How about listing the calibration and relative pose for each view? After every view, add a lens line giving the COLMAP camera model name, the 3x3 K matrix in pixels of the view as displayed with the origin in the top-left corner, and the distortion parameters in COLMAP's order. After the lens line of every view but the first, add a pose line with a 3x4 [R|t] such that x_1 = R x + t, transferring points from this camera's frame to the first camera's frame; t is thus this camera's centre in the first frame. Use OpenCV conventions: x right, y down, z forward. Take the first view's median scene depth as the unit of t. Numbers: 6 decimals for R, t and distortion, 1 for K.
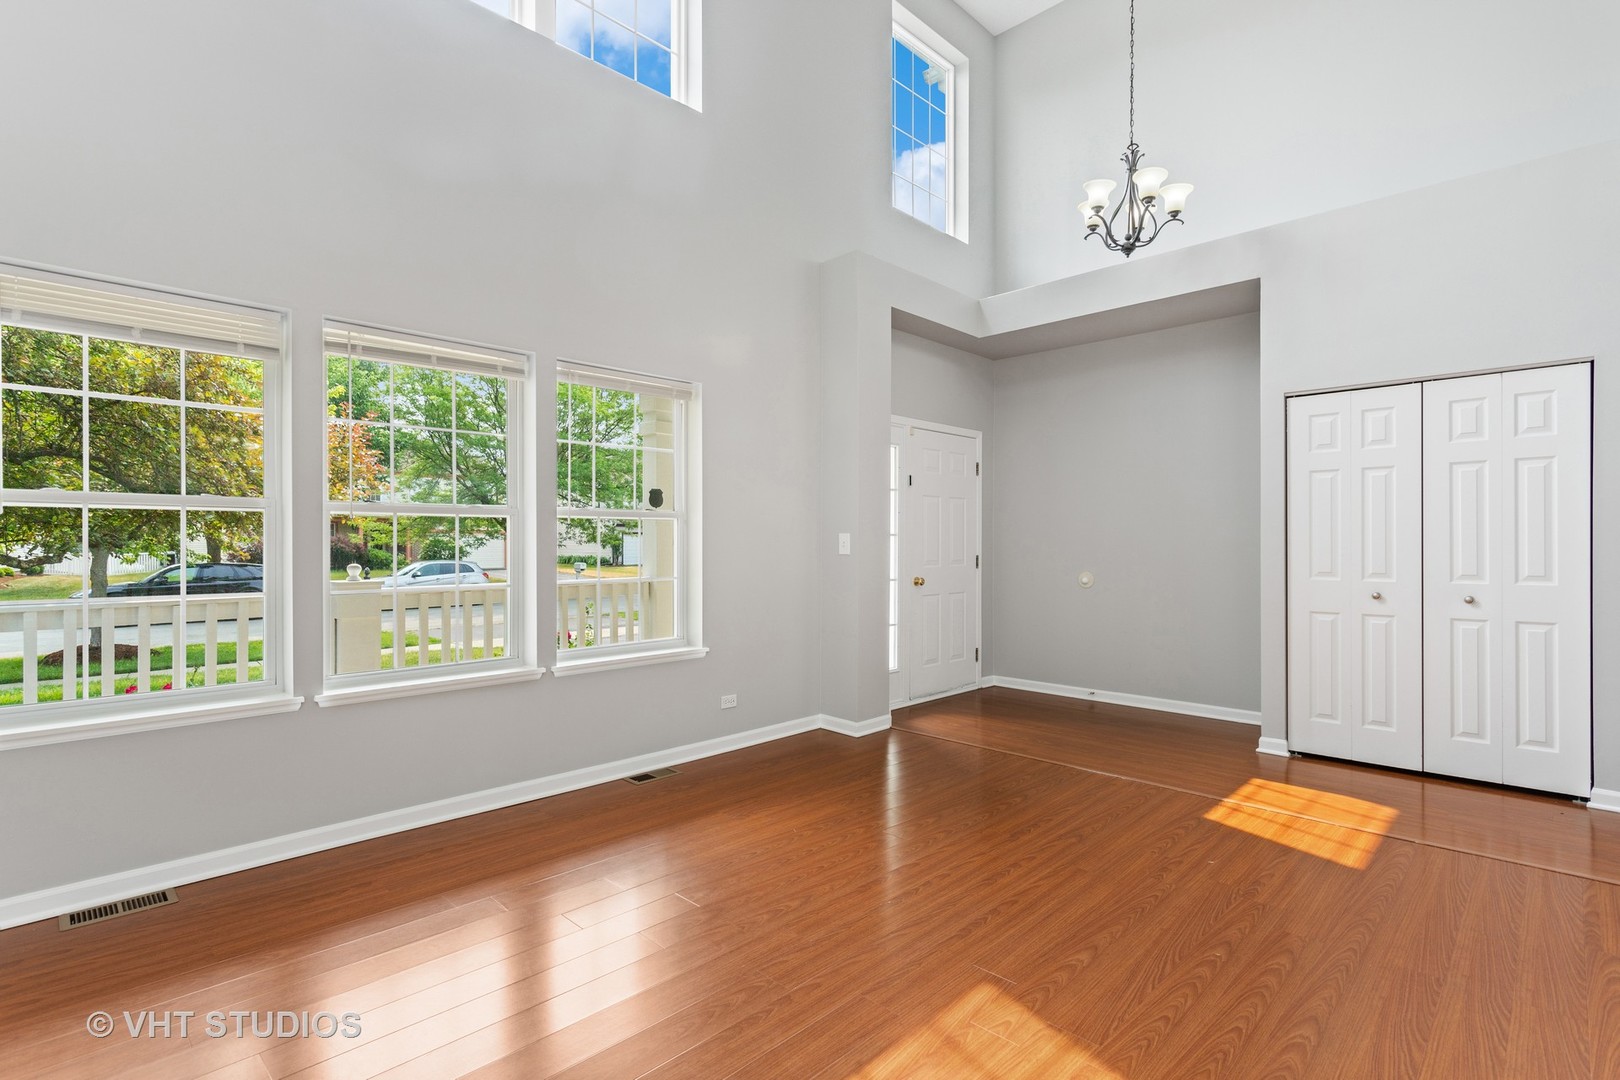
lens RADIAL K [[785.8, 0, 807.4], [0, 785.8, 547.0], [0, 0, 1]] dist [0.000656, 0.000561]
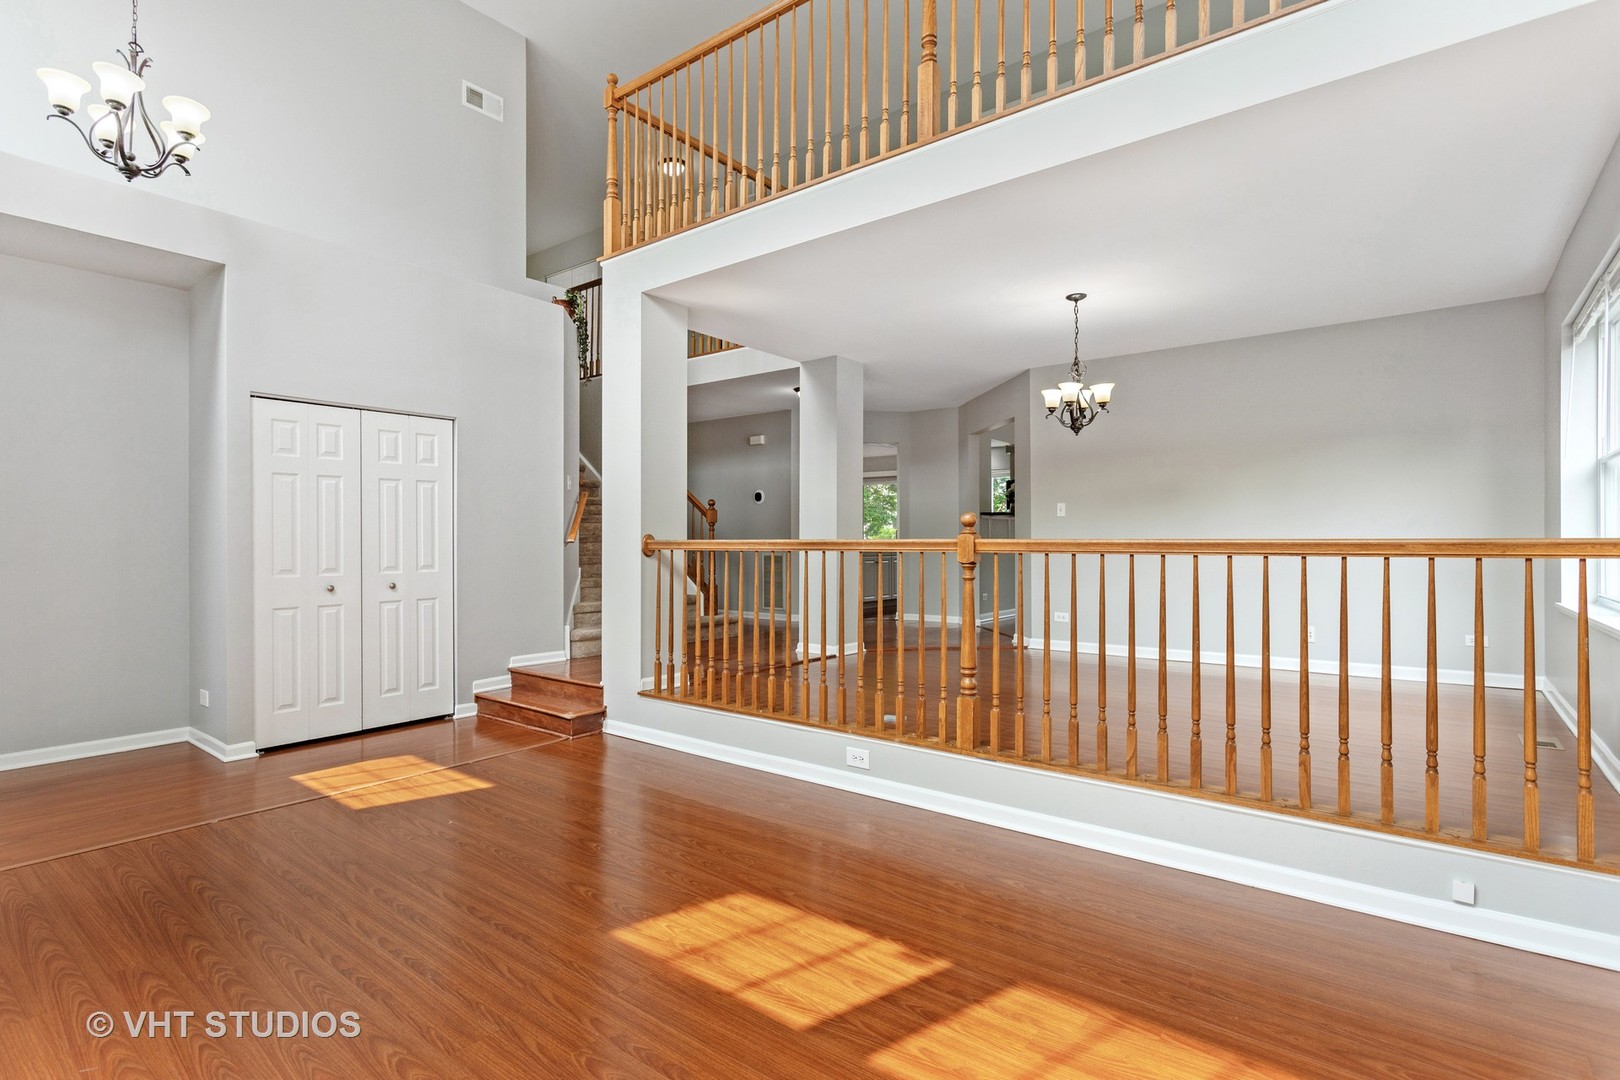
lens RADIAL K [[785.8, 0, 807.4], [0, 785.8, 547.0], [0, 0, 1]] dist [0.000656, 0.000561]
pose [[-0.119606, -0.009202, 0.992779, -0.569951], [0.004756, 0.999940, 0.009841, -0.007084], [-0.992810, 0.005899, -0.119555, 0.520798]]
